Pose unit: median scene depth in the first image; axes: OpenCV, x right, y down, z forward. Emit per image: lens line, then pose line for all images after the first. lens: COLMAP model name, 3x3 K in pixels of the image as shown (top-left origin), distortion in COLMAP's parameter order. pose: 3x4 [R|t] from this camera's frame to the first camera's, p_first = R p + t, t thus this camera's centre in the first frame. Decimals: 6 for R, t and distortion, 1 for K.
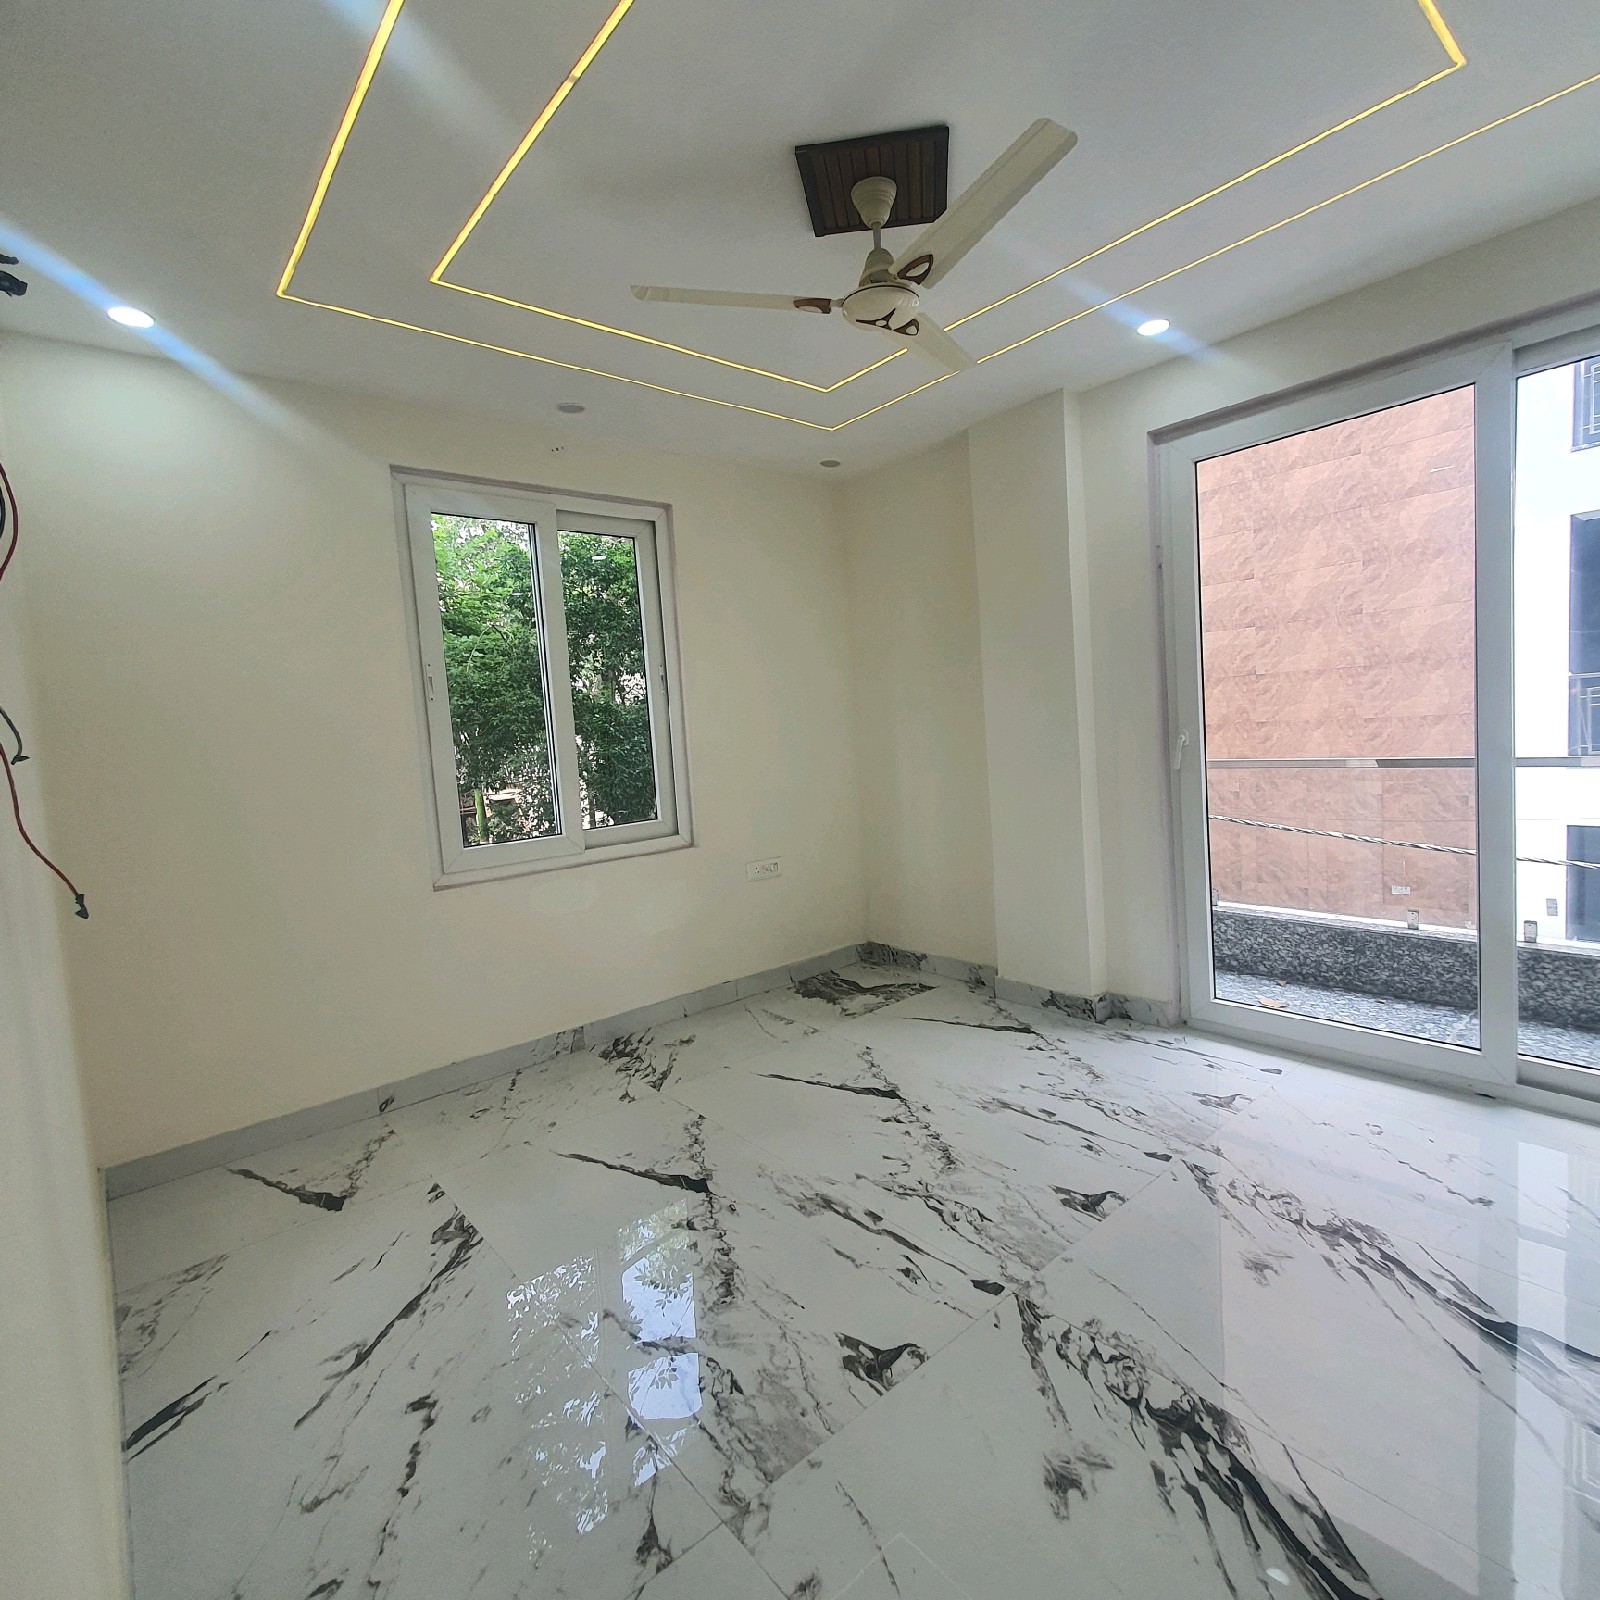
lens RADIAL K [[856.2, 0, 800.6], [0, 856.2, 796.4], [0, 0, 1]] dist [-0.002170, -0.001368]
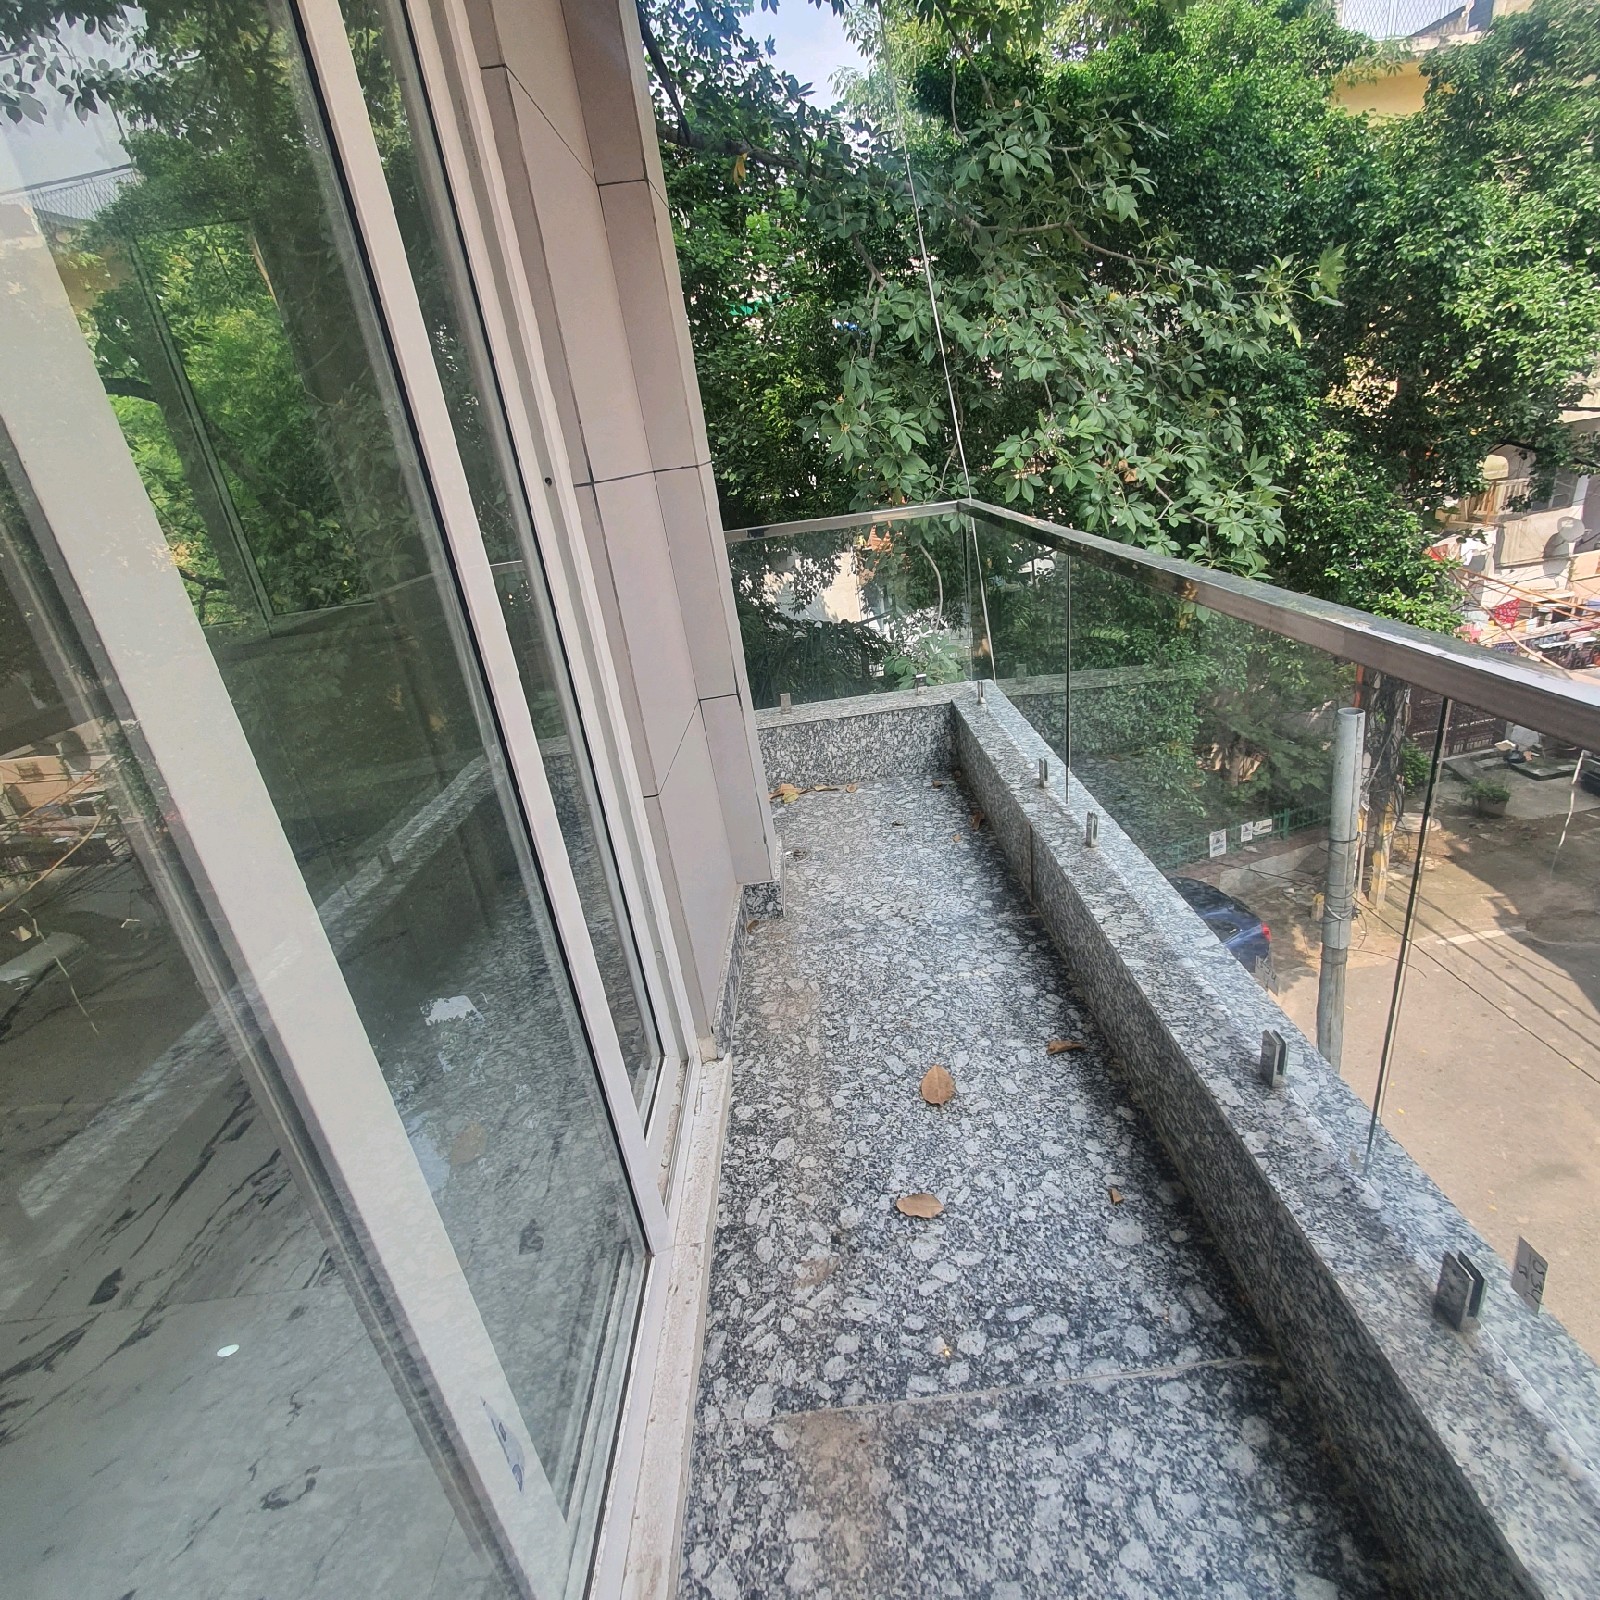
lens RADIAL K [[856.2, 0, 802.2], [0, 856.2, 801.7], [0, 0, 1]] dist [-0.002170, -0.001368]
pose [[0.774359, 0.202668, -0.599412, 1.052731], [0.034643, 0.932316, 0.359981, -0.121513], [0.631798, -0.299520, 0.714926, 0.913551]]
